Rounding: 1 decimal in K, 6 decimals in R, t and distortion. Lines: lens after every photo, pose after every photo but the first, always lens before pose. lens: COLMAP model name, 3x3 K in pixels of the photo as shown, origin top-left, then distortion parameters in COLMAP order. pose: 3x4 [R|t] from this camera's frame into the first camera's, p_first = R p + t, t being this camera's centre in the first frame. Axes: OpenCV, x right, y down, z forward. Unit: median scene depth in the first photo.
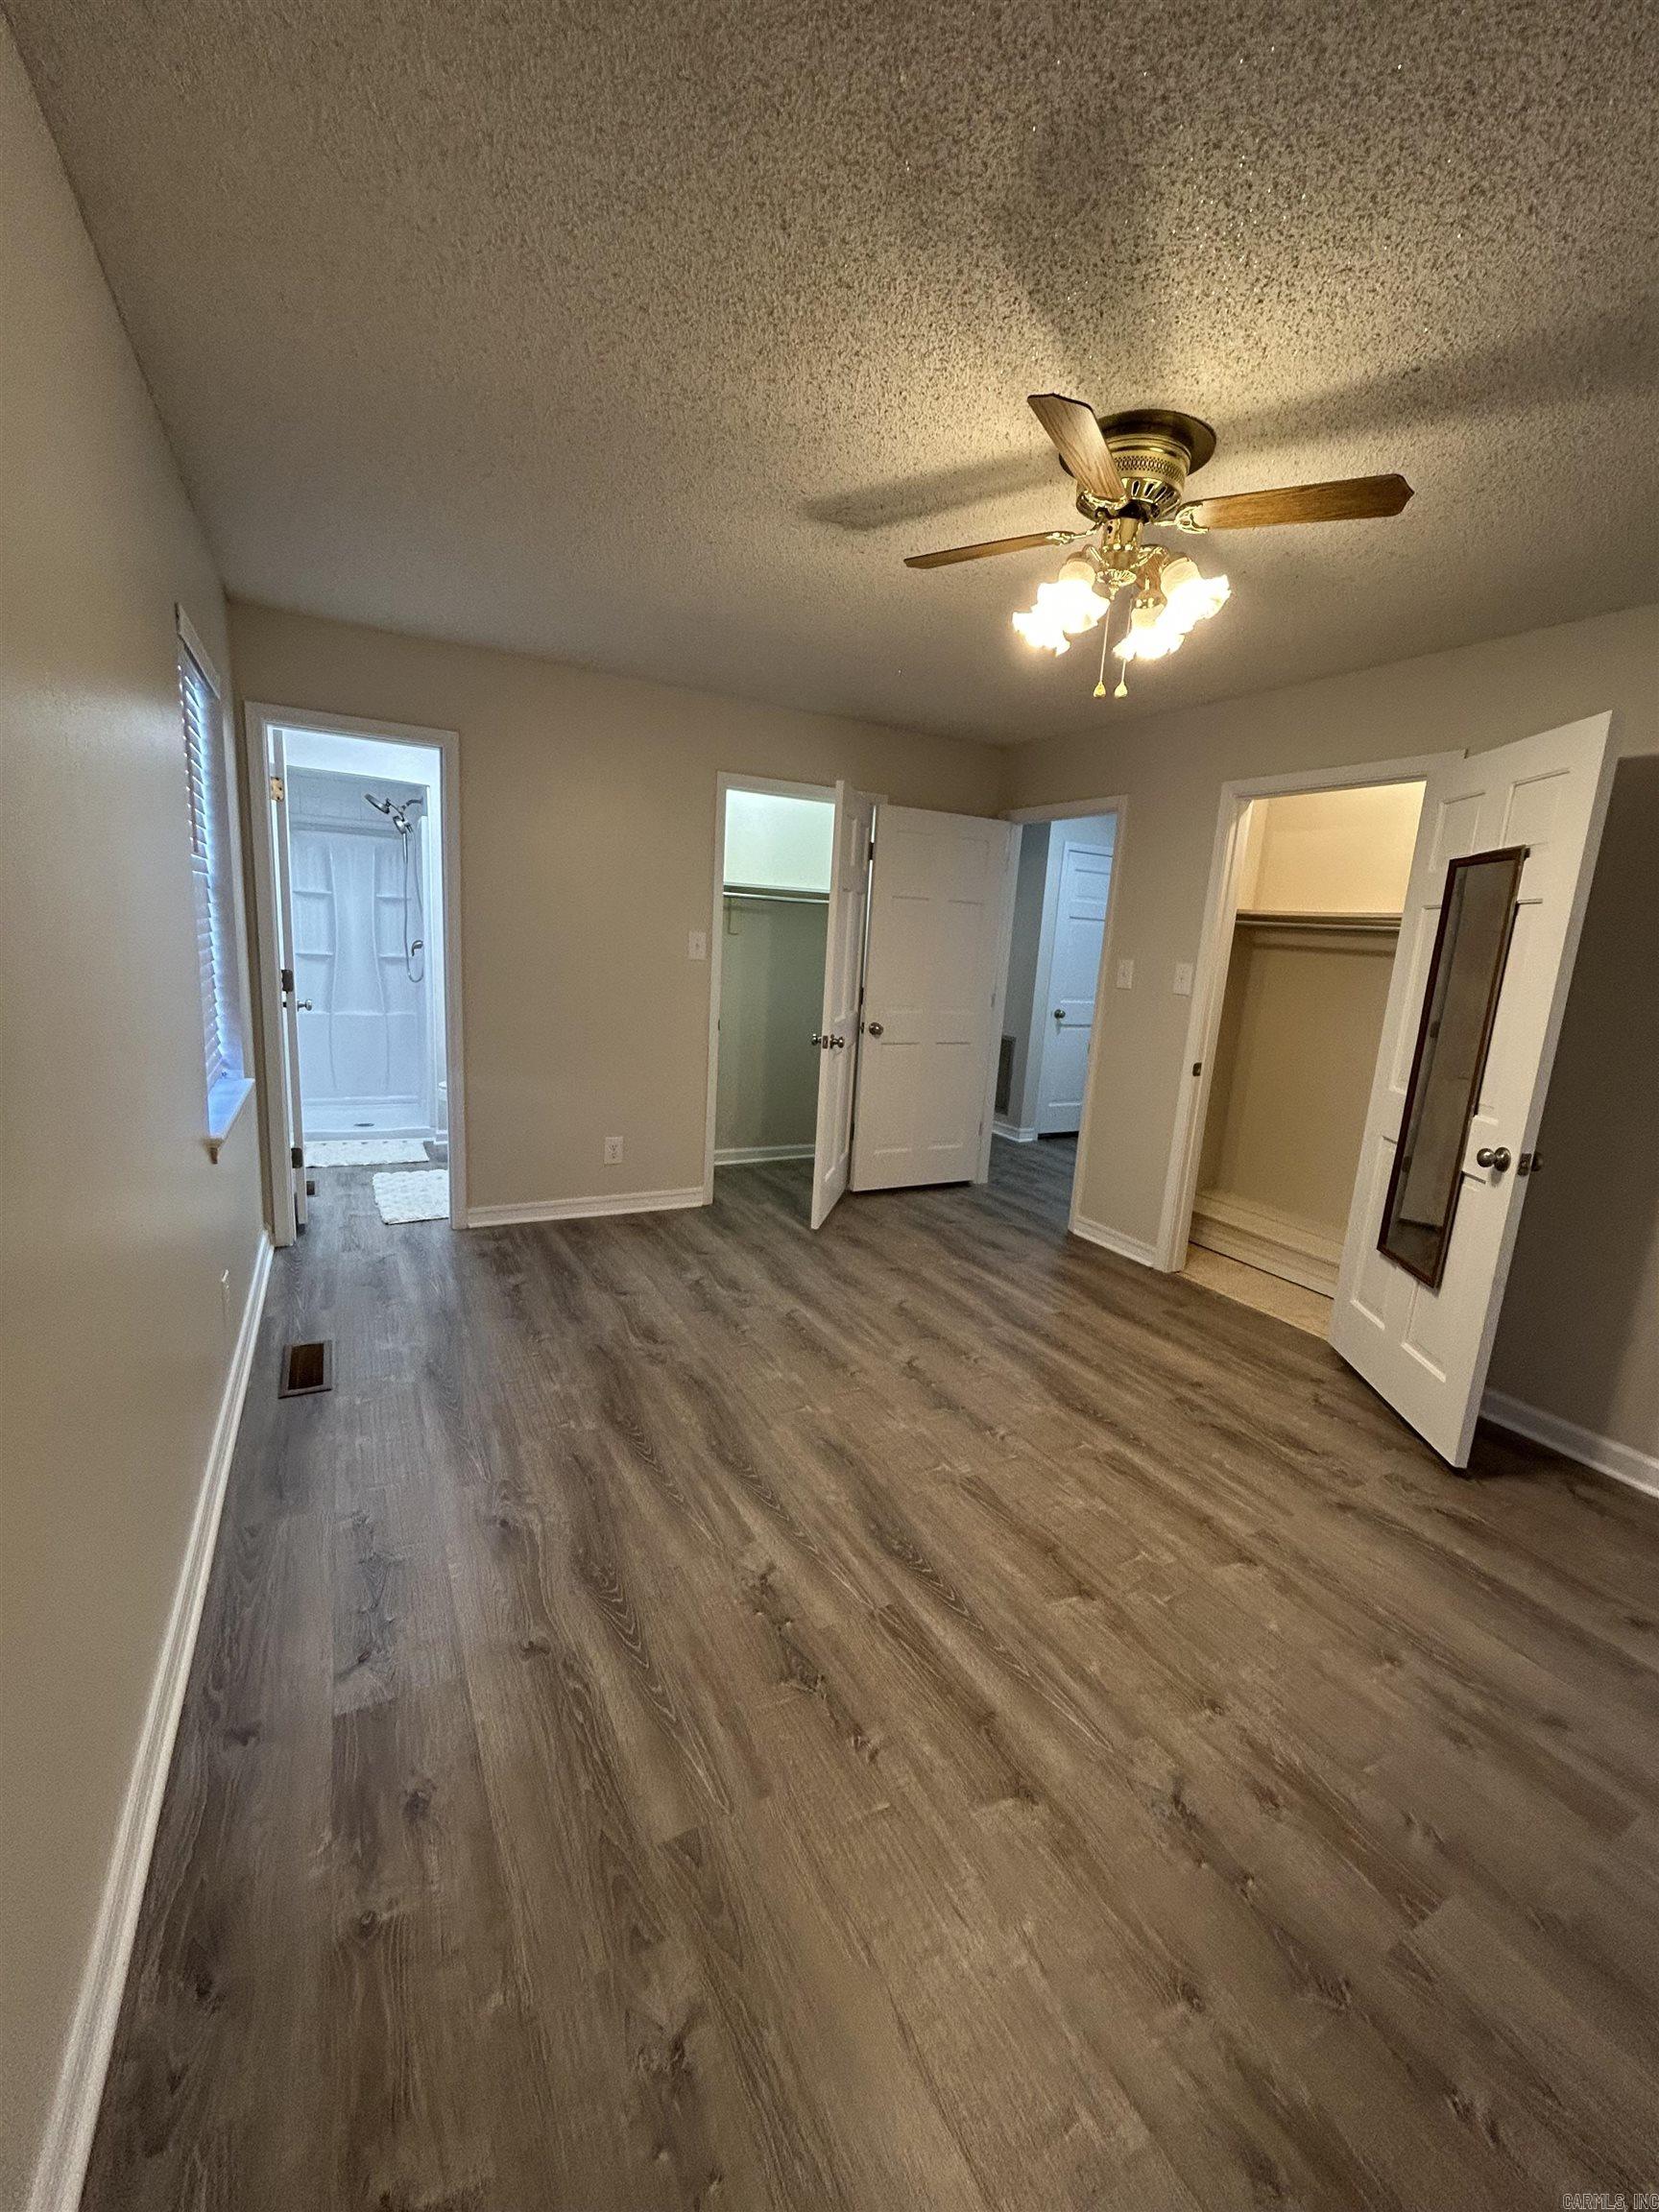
lens RADIAL K [[876.1, 0, 832.3], [0, 876.1, 1097.6], [0, 0, 1]] dist [0.000238, 0.000036]
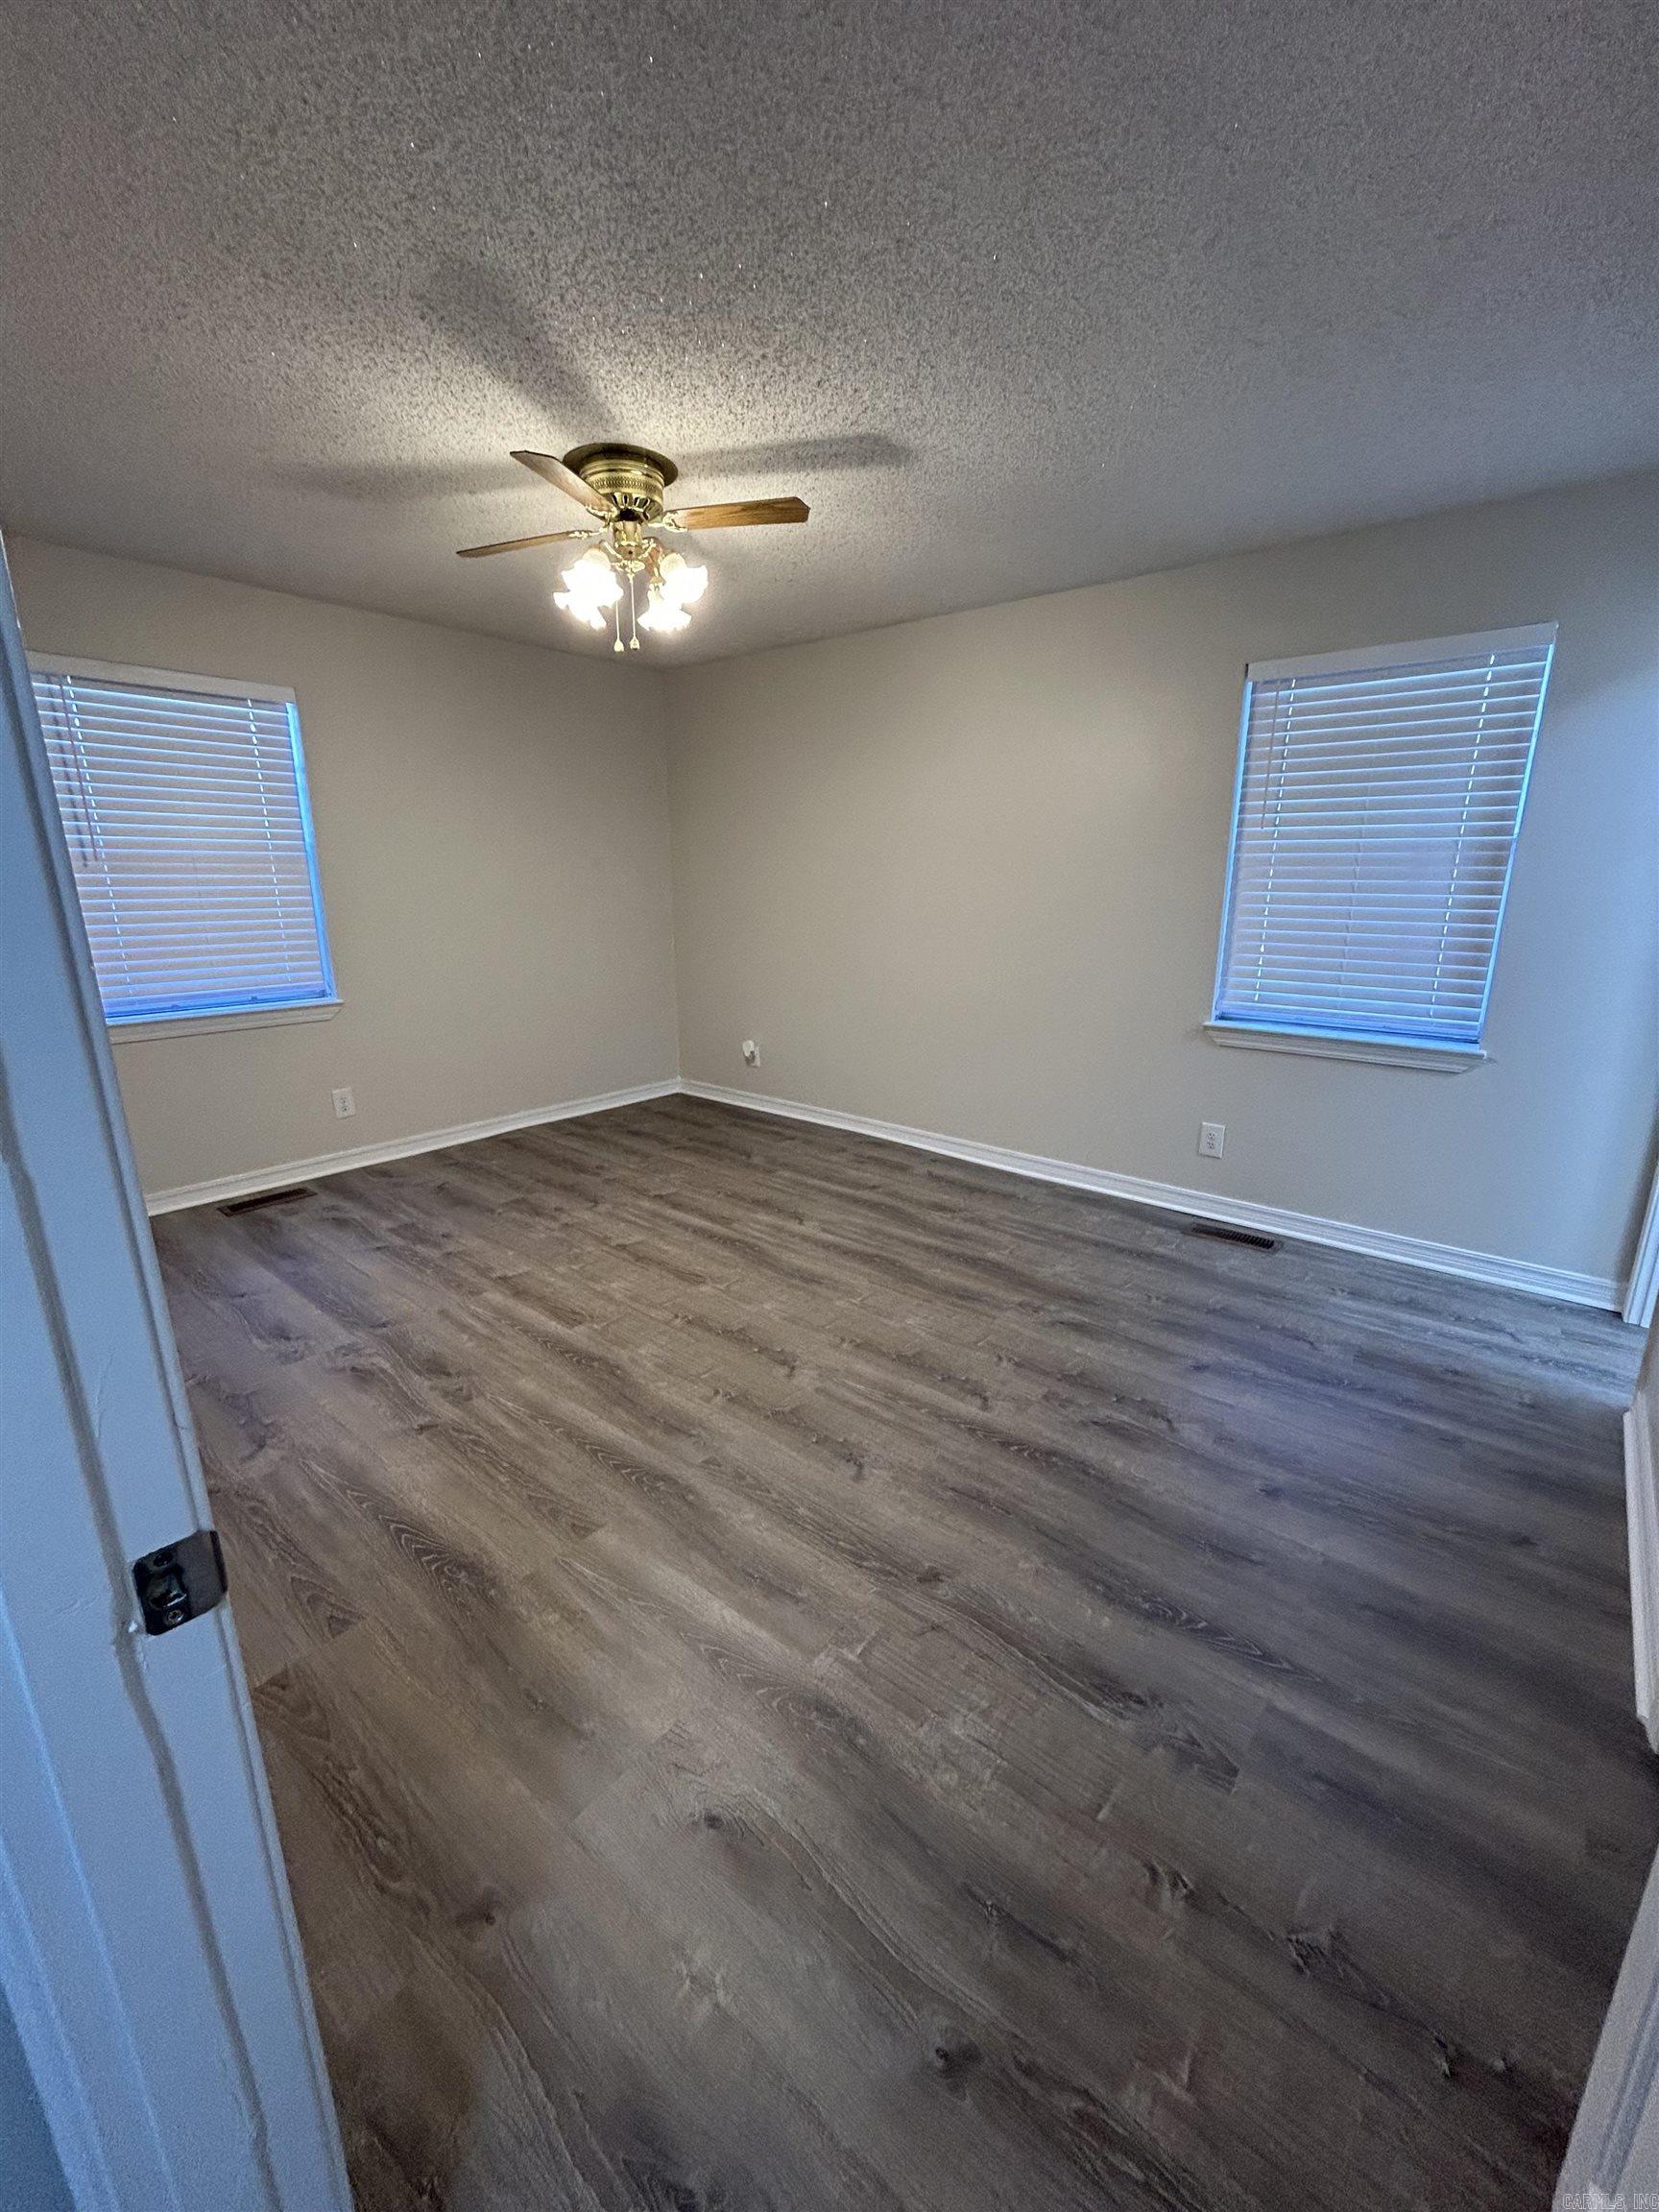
lens RADIAL K [[876.1, 0, 832.3], [0, 876.1, 1097.6], [0, 0, 1]] dist [0.000238, 0.000036]
pose [[-0.920261, 0.035230, -0.389716, 0.460878], [-0.130405, 0.911395, 0.390325, -0.328756], [0.368936, 0.410022, -0.834127, 1.999506]]
